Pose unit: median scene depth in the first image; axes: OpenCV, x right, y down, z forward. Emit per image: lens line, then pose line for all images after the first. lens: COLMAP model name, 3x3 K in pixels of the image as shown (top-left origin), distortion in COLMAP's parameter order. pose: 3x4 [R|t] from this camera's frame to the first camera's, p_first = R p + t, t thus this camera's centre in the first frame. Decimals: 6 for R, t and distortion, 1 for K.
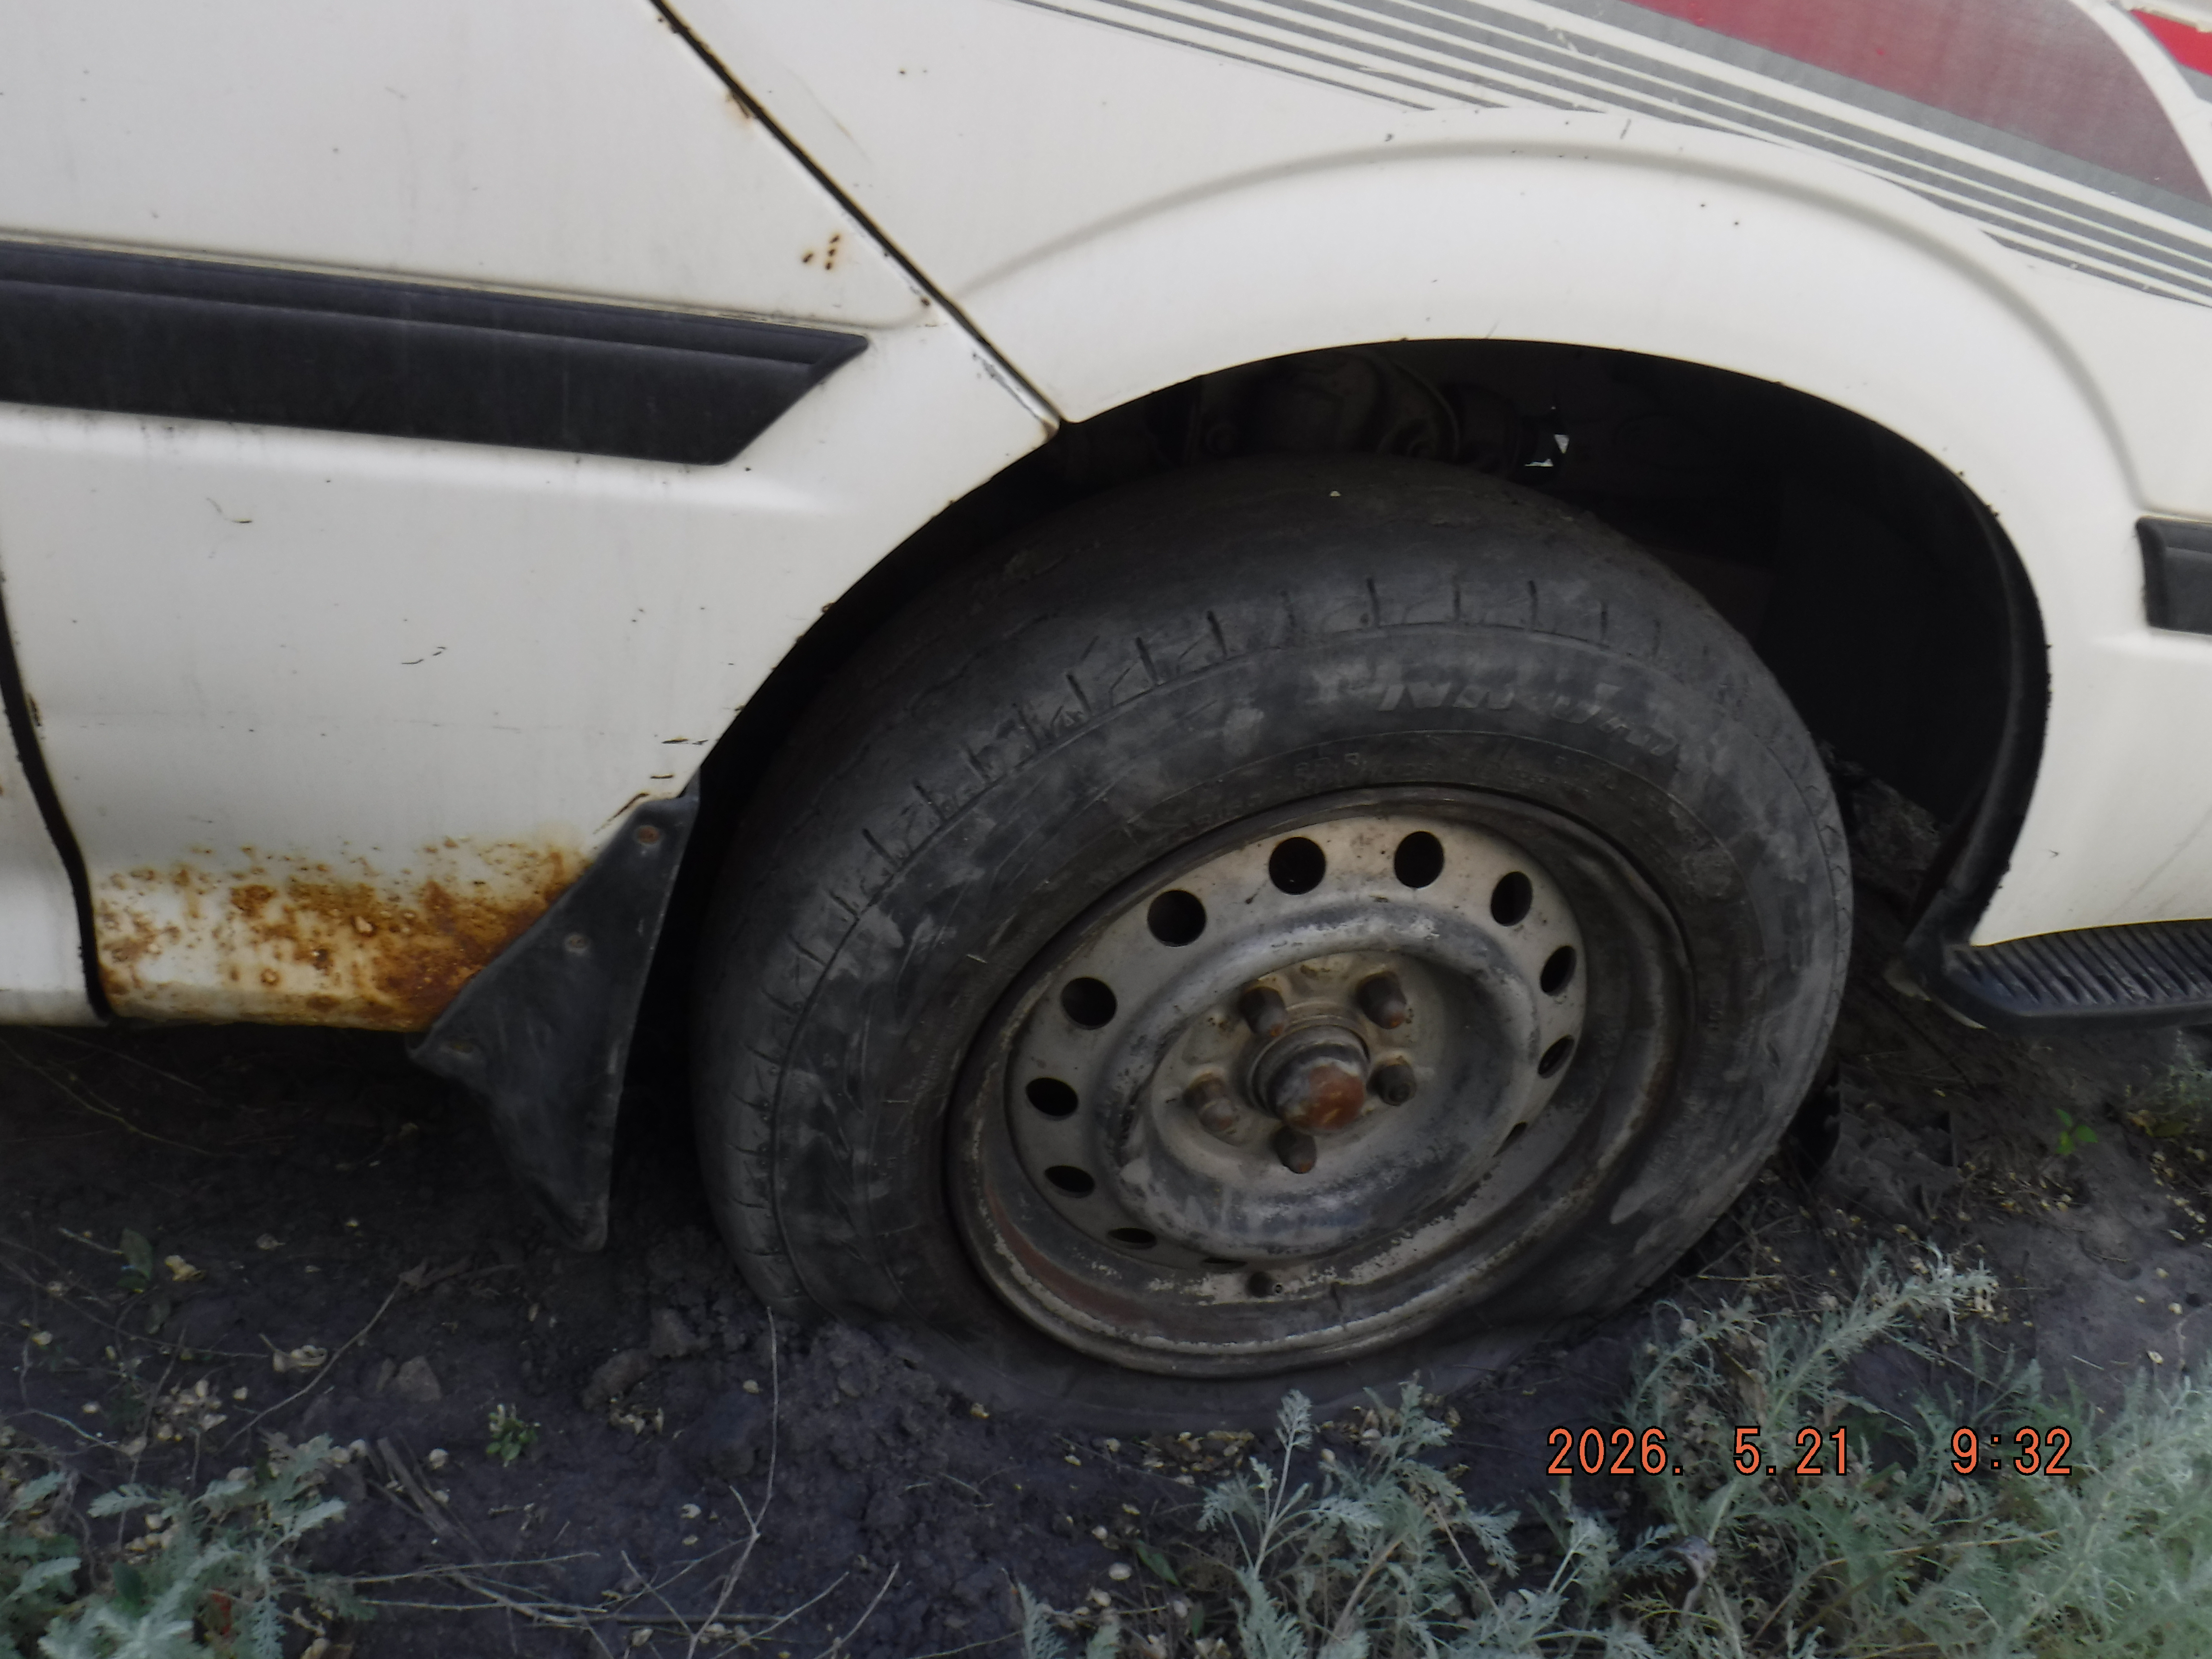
lens RADIAL K [[1789.0, 0, 1109.7], [0, 1789.0, 849.6], [0, 0, 1]] dist [-0.109016, 0.042158]
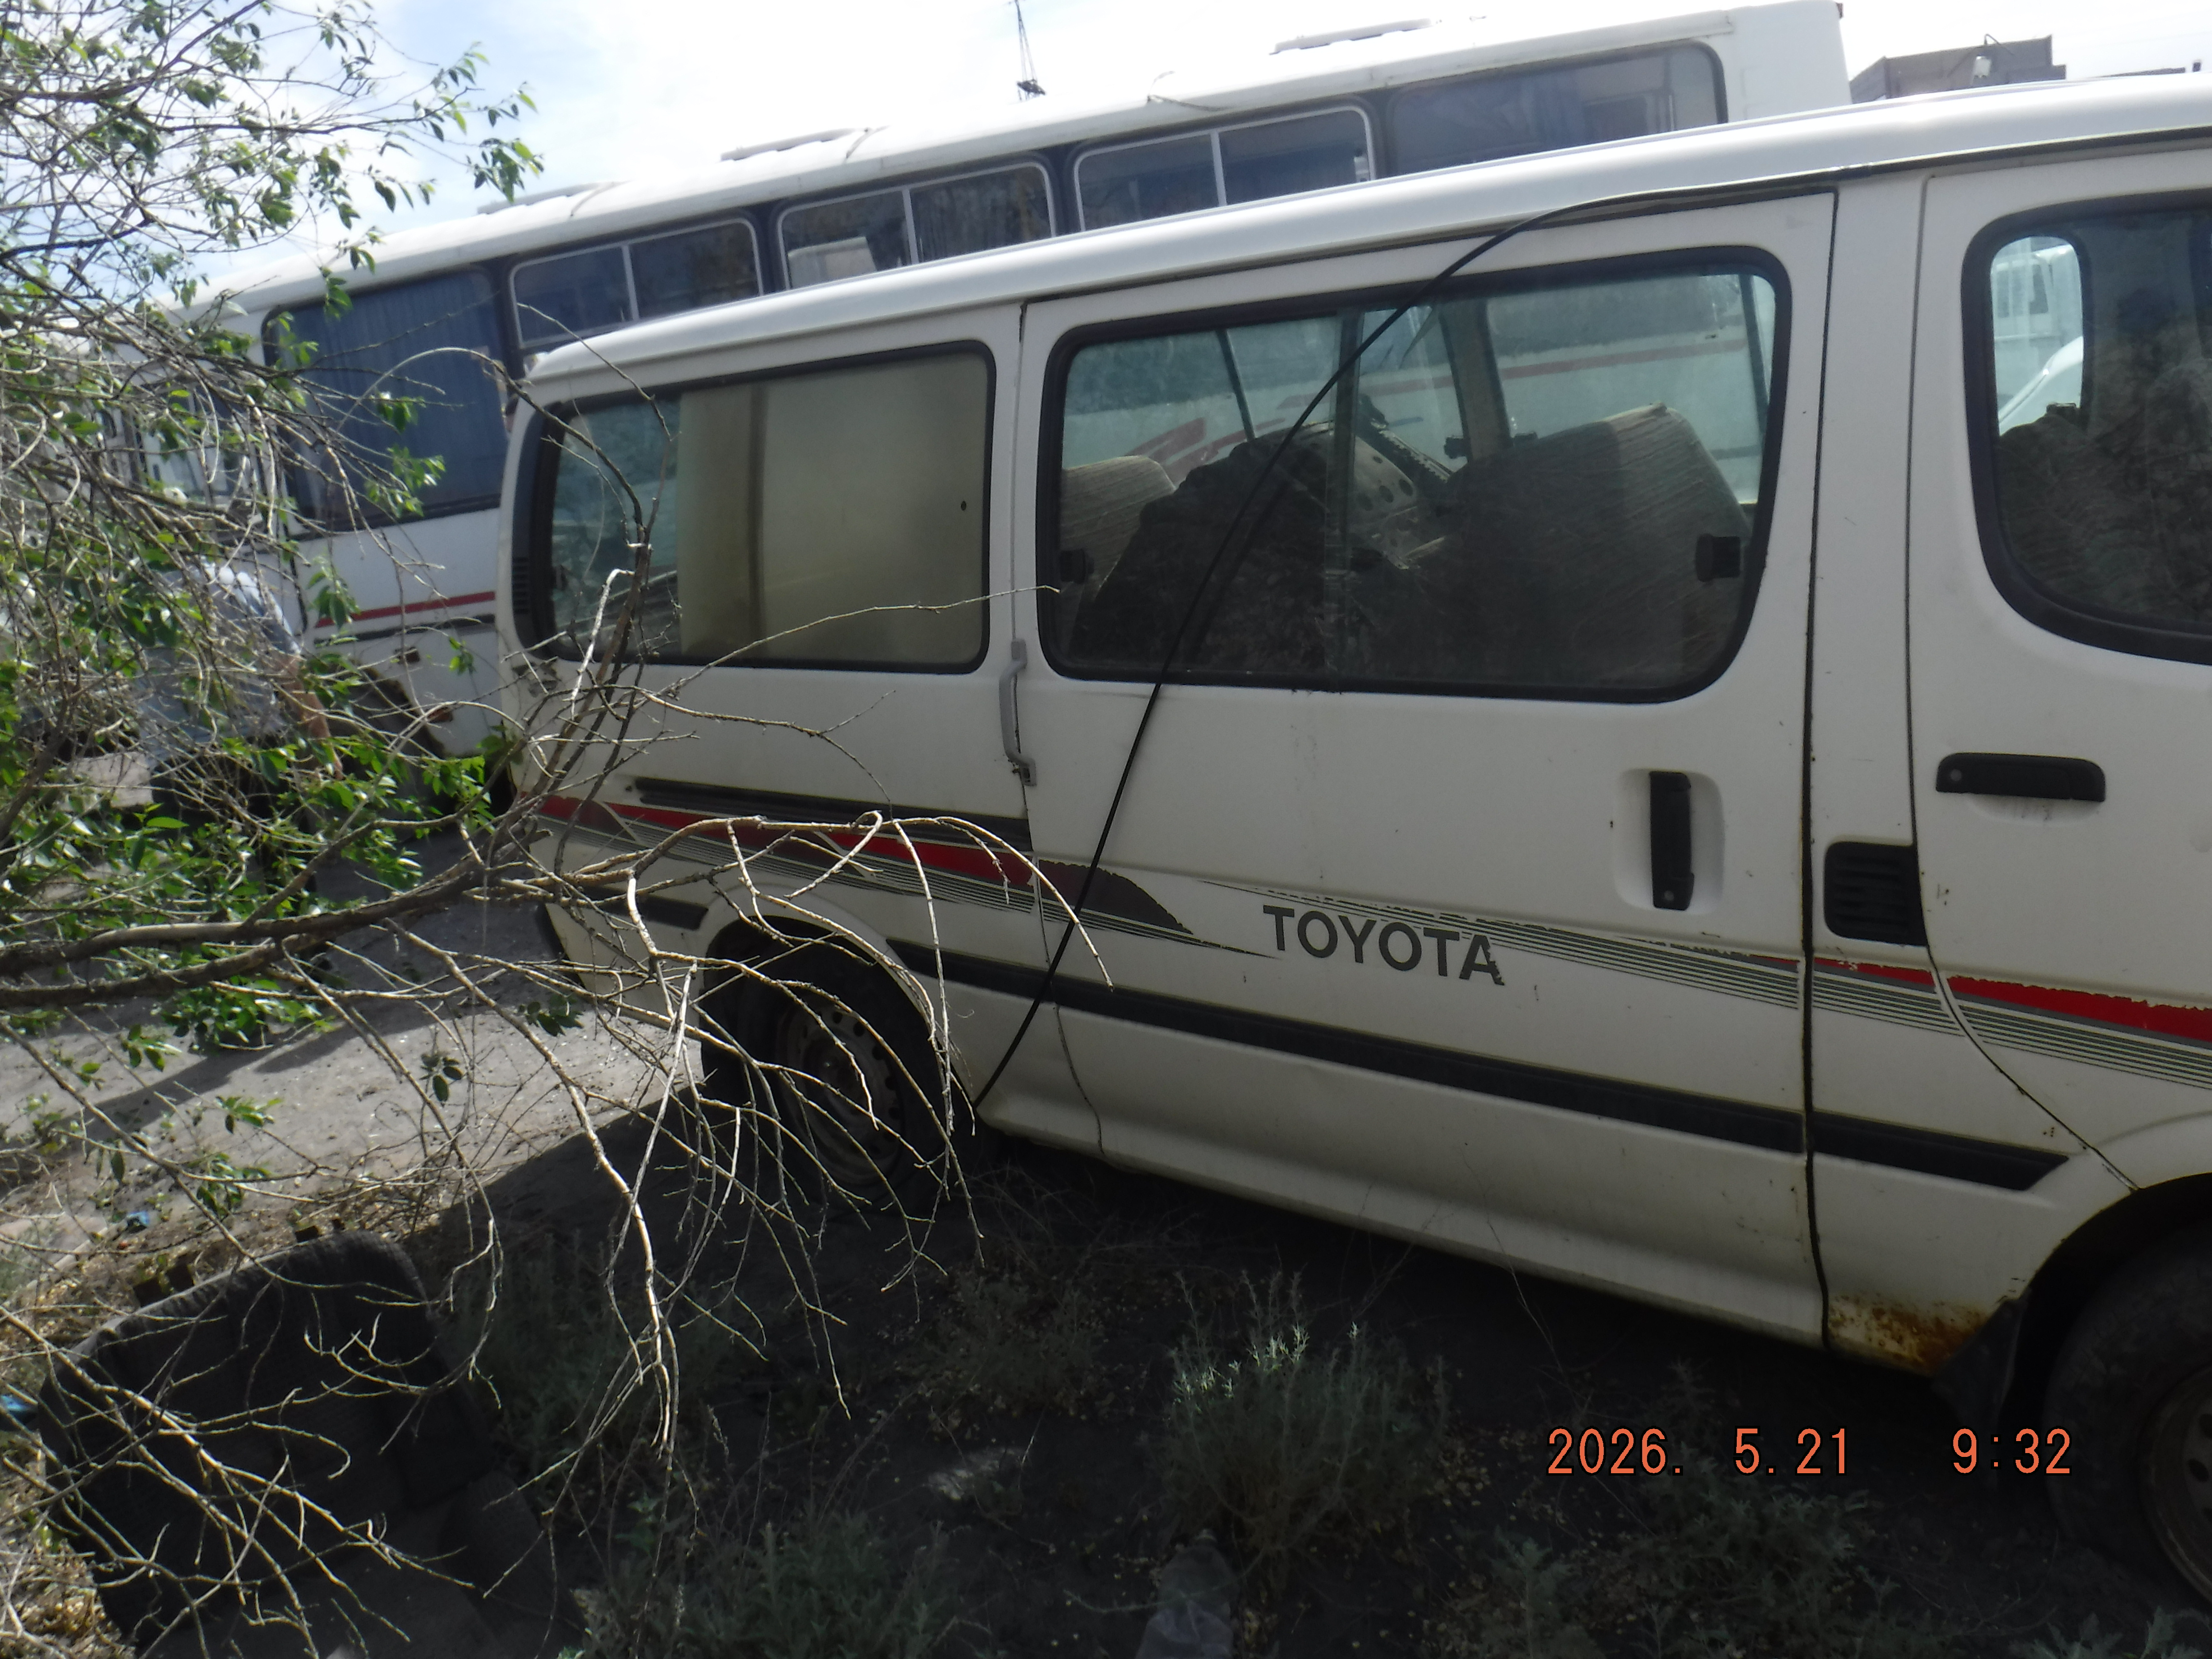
lens RADIAL K [[1789.0, 0, 1109.7], [0, 1789.0, 849.6], [0, 0, 1]] dist [-0.109016, 0.042158]
pose [[0.564902, -0.040939, -0.824142, 1.201370], [-0.236714, 0.948749, -0.209383, 0.203892], [0.790476, 0.313367, 0.526260, -1.775003]]
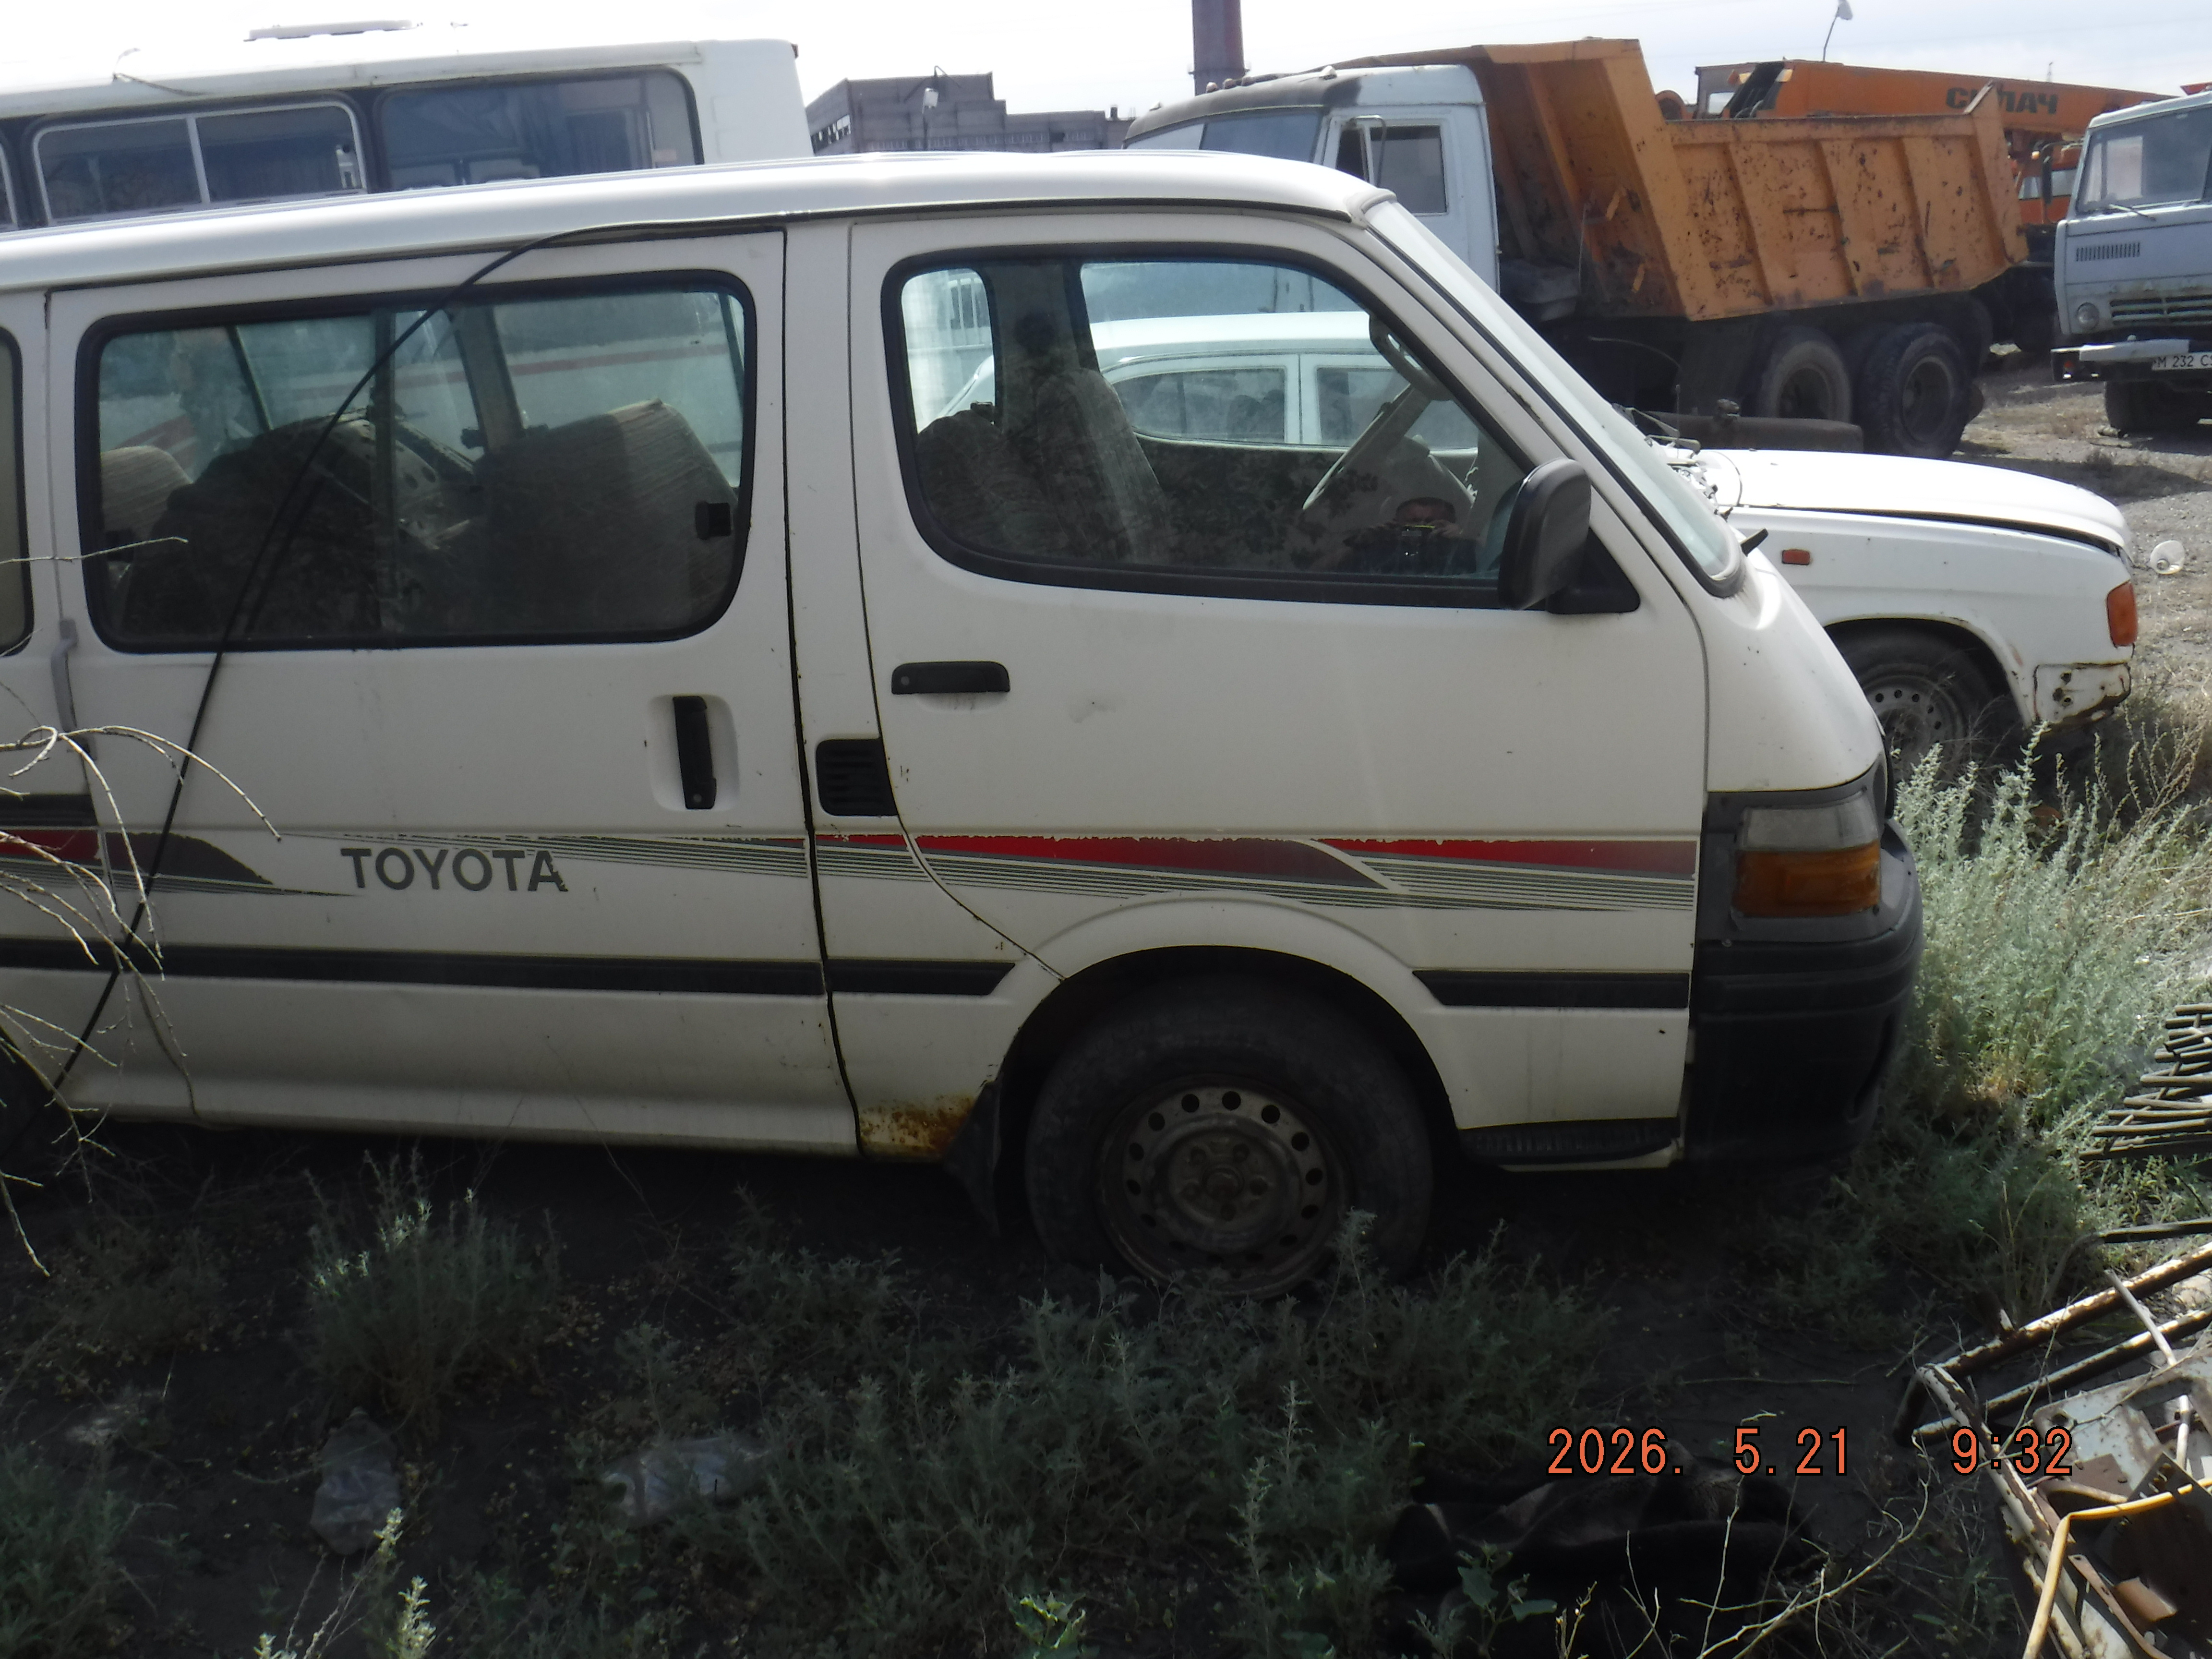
lens RADIAL K [[1789.0, 0, 1109.7], [0, 1789.0, 849.6], [0, 0, 1]] dist [-0.109016, 0.042158]
pose [[0.898163, -0.112292, -0.425082, 1.556998], [-0.010959, 0.960816, -0.276970, 0.516161], [0.439527, 0.253423, 0.861738, -2.167413]]
